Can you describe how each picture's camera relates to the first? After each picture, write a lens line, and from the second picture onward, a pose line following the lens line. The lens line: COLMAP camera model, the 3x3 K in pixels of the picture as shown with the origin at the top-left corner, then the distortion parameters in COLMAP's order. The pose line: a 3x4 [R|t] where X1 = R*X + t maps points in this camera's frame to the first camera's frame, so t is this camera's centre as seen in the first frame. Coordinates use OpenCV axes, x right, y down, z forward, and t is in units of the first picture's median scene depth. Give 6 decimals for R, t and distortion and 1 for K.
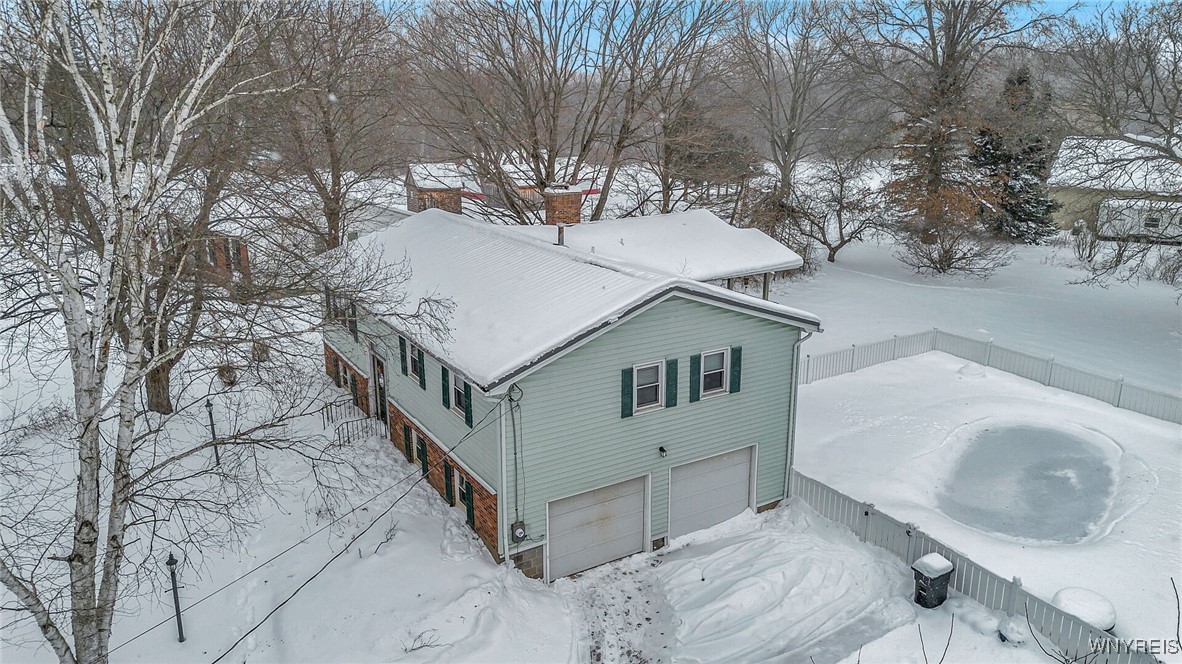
lens RADIAL K [[831.0, 0, 591.0], [0, 831.0, 332.0], [0, 0, 1]] dist [0.087515, -0.100722]
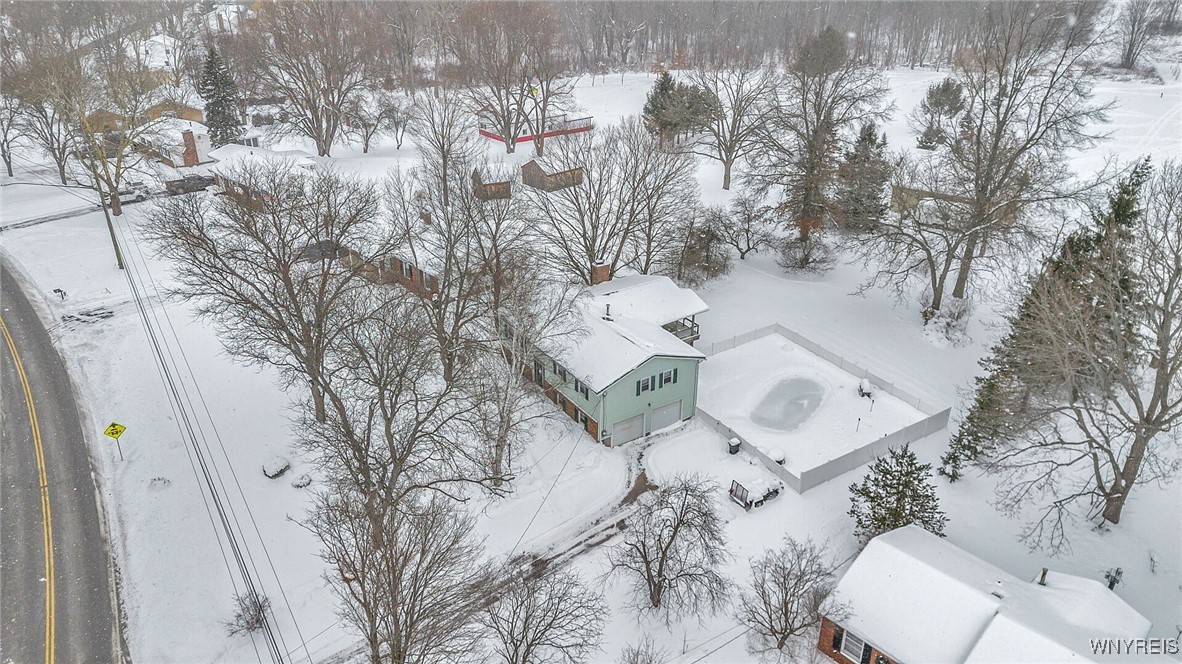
lens RADIAL K [[831.0, 0, 591.0], [0, 831.0, 332.0], [0, 0, 1]] dist [0.087515, -0.100722]
pose [[0.999499, -0.007787, 0.030675, -0.207361], [0.001899, 0.982264, 0.187493, -0.655238], [-0.031591, -0.187340, 0.981787, -1.814126]]
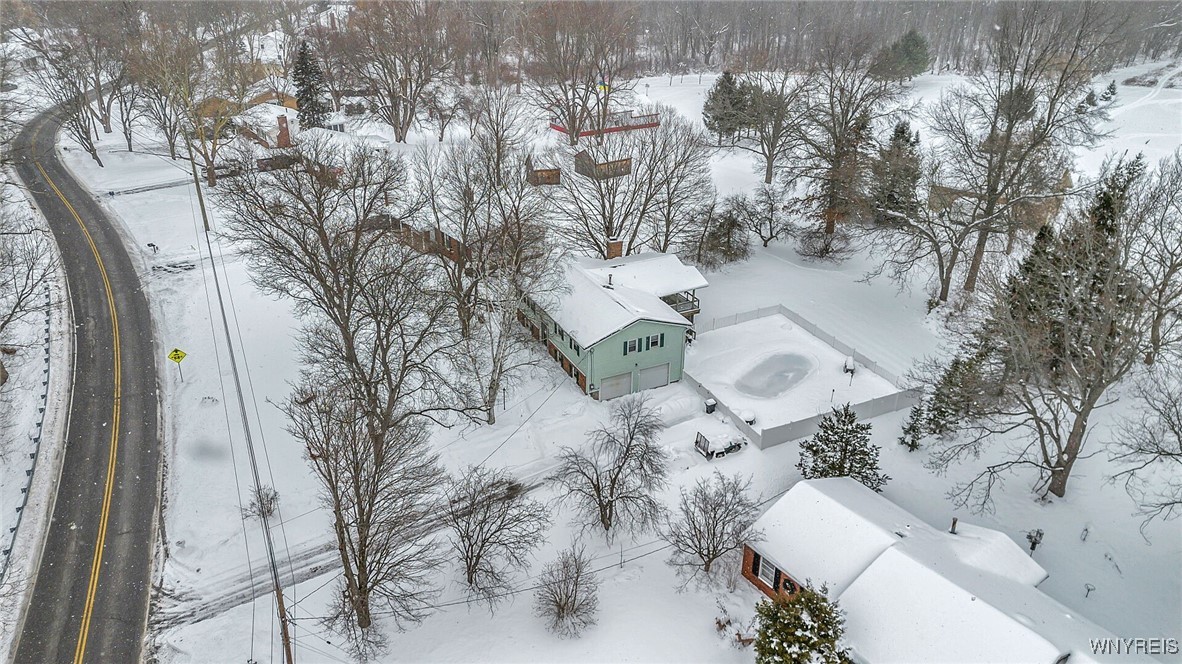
lens RADIAL K [[831.0, 0, 591.0], [0, 831.0, 332.0], [0, 0, 1]] dist [0.087515, -0.100722]
pose [[0.995465, 0.046884, -0.082776, 0.169081], [-0.030869, 0.982234, 0.185102, -0.569689], [0.089984, -0.181708, 0.979227, -2.138334]]
